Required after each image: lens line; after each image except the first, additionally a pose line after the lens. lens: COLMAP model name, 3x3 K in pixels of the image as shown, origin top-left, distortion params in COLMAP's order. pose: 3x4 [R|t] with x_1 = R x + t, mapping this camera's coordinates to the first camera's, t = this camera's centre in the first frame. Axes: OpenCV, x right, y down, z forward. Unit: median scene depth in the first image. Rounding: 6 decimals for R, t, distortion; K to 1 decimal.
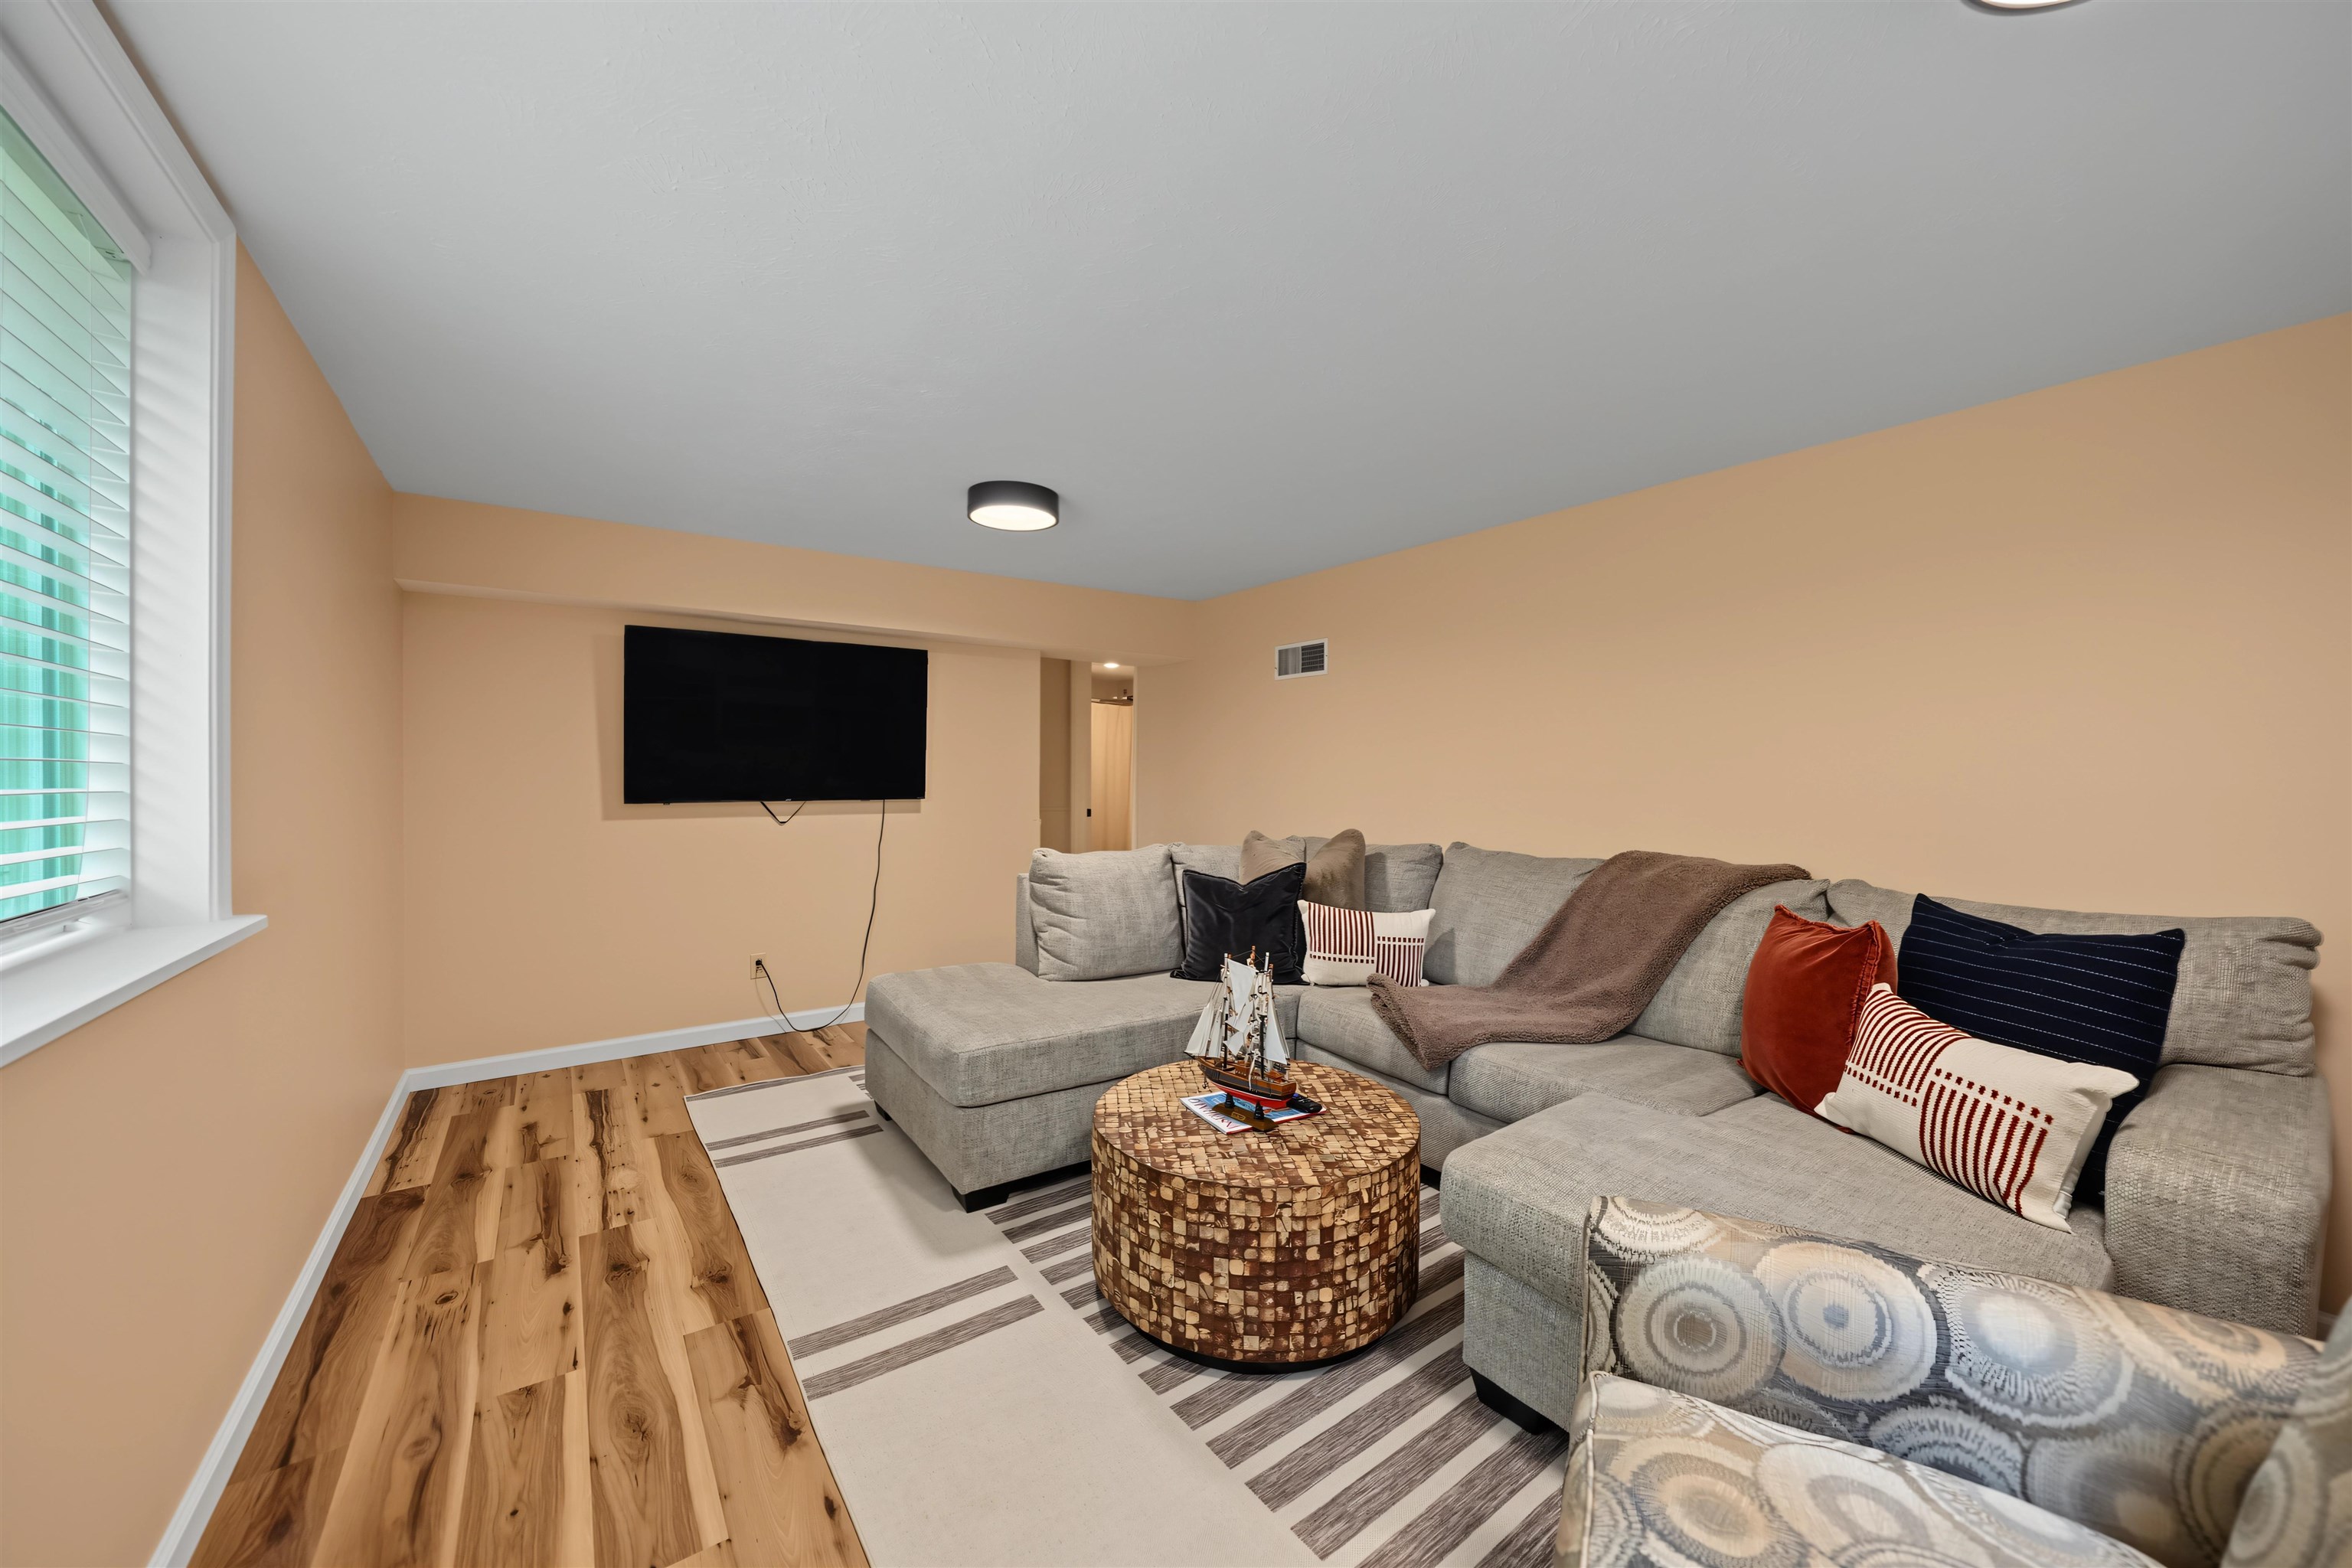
lens RADIAL K [[859.5, 0, 1175.5], [0, 859.5, 775.4], [0, 0, 1]] dist [-0.003694, -0.000168]
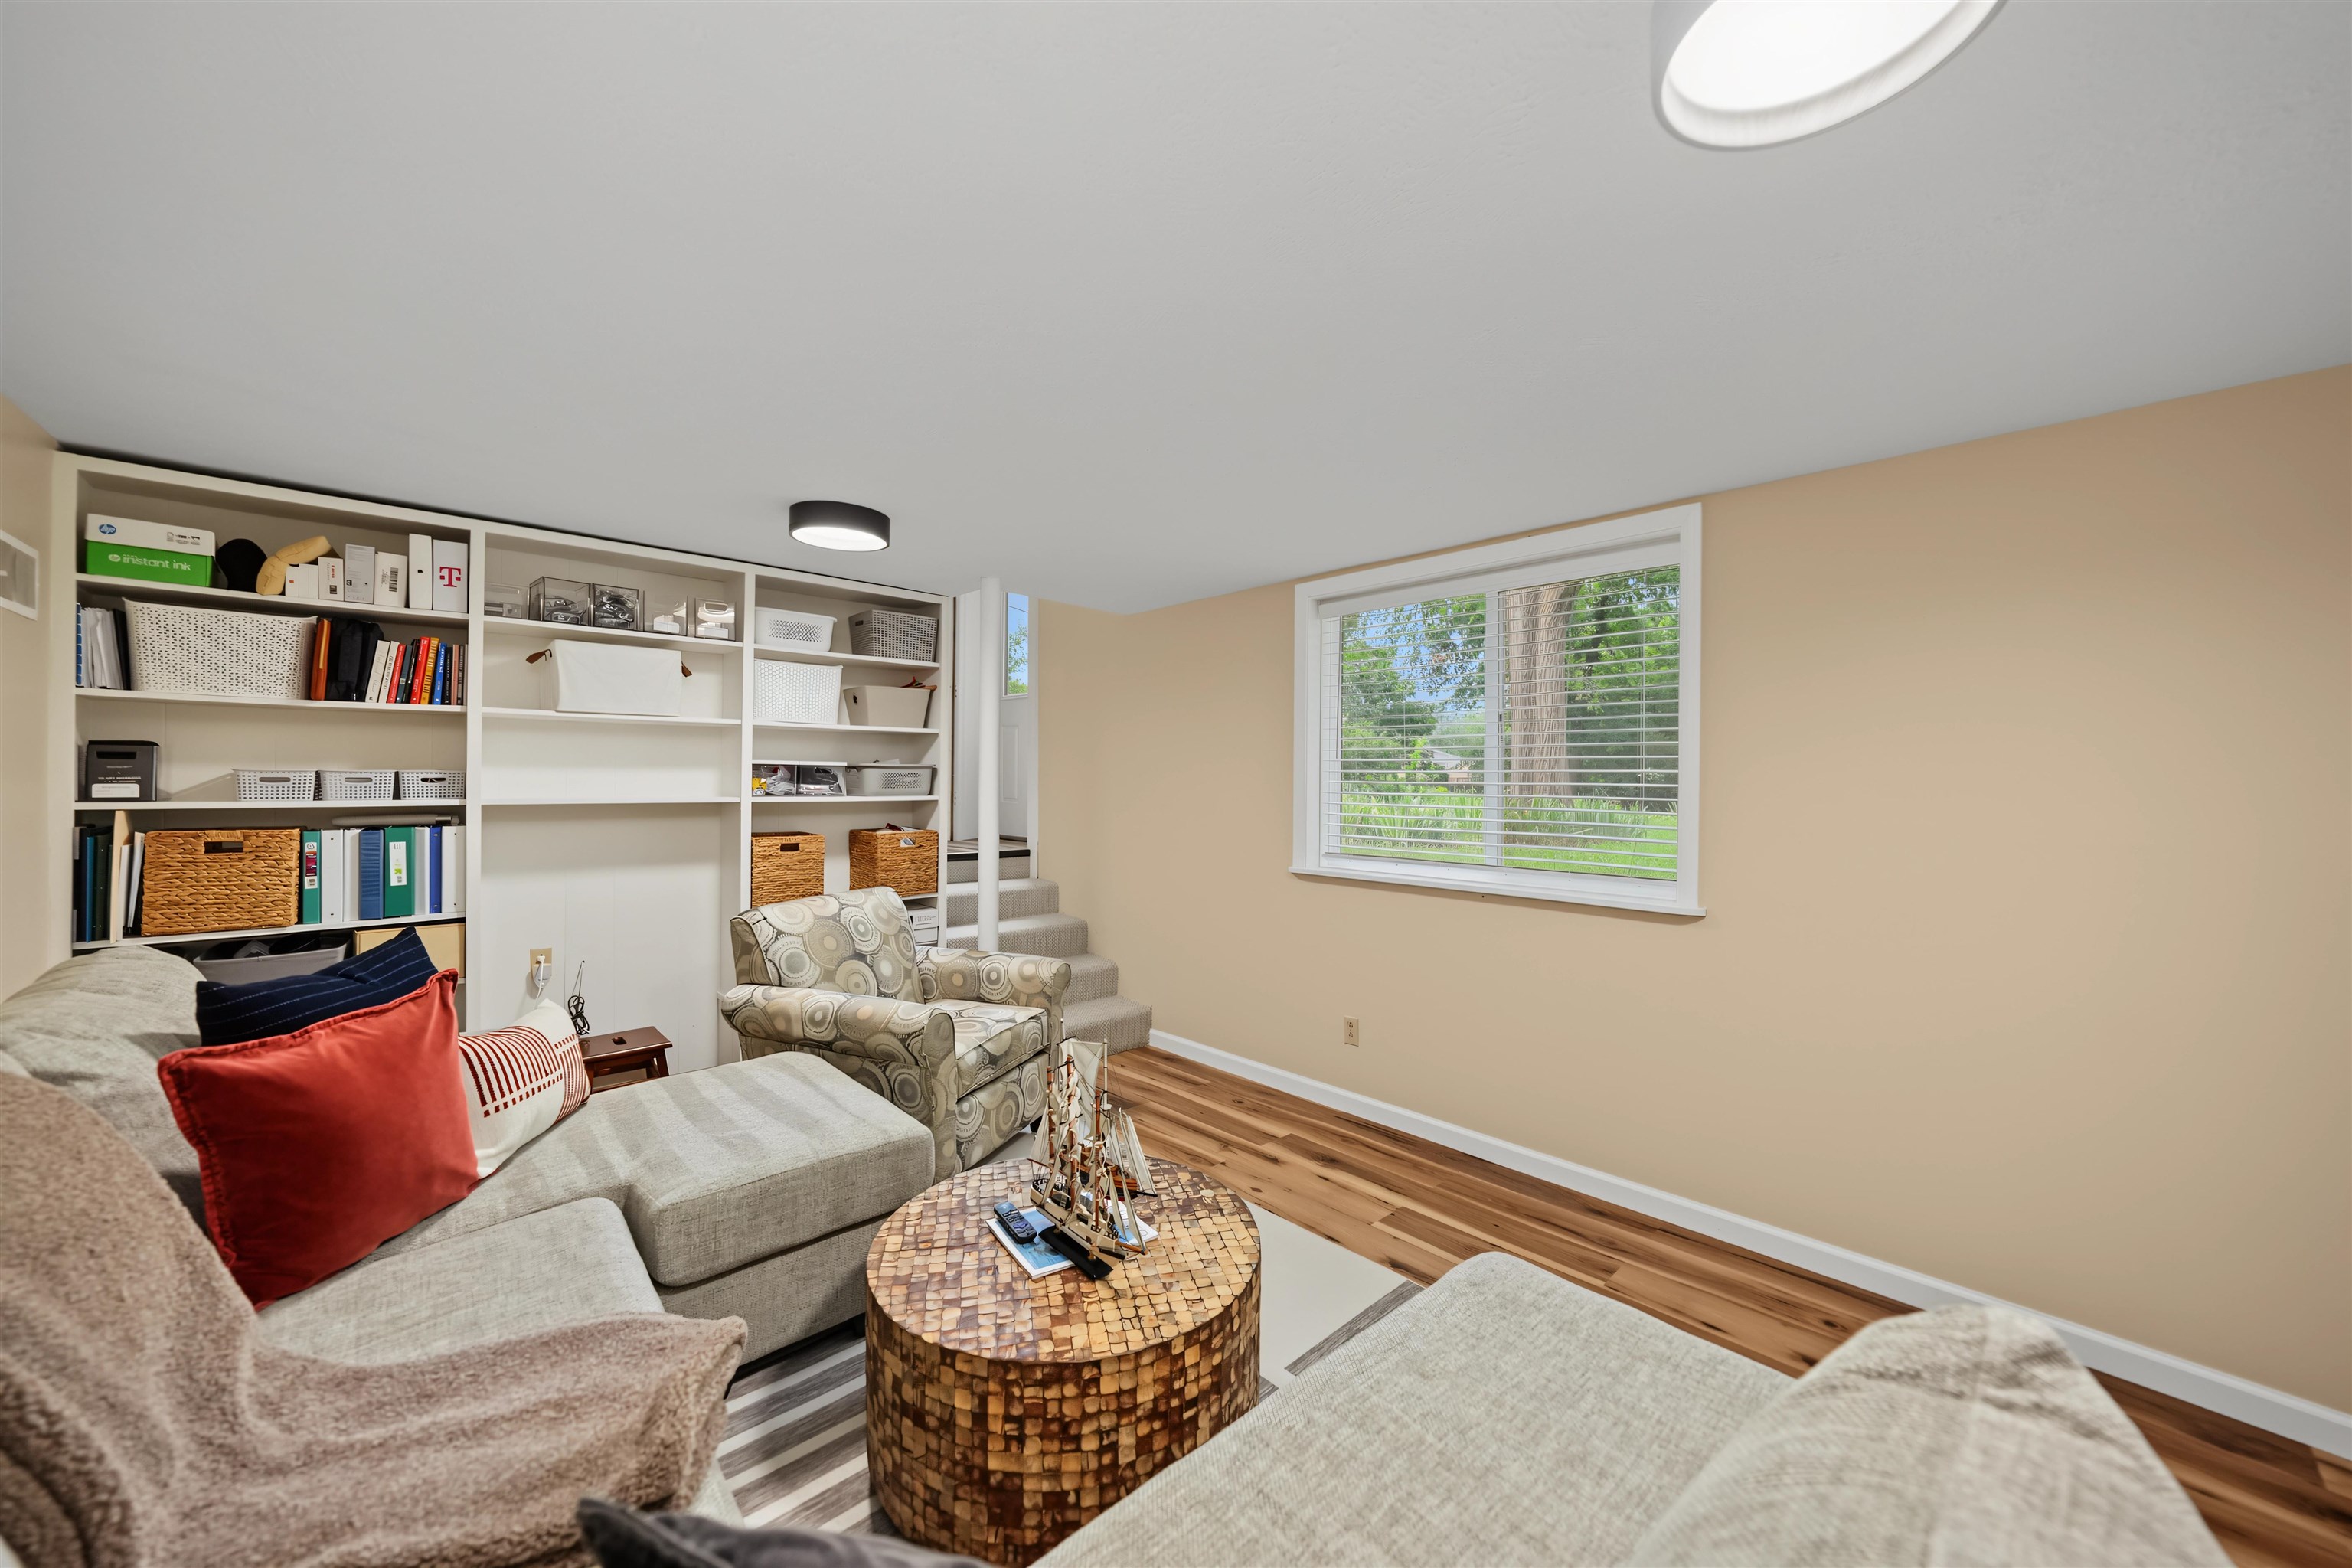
lens RADIAL K [[859.5, 0, 1179.9], [0, 859.5, 781.2], [0, 0, 1]] dist [-0.003694, -0.000168]
pose [[-0.991881, -0.016585, -0.126085, 0.109995], [-0.017286, 0.999841, 0.004471, -0.062827], [0.125990, 0.006614, -0.992009, 2.066569]]
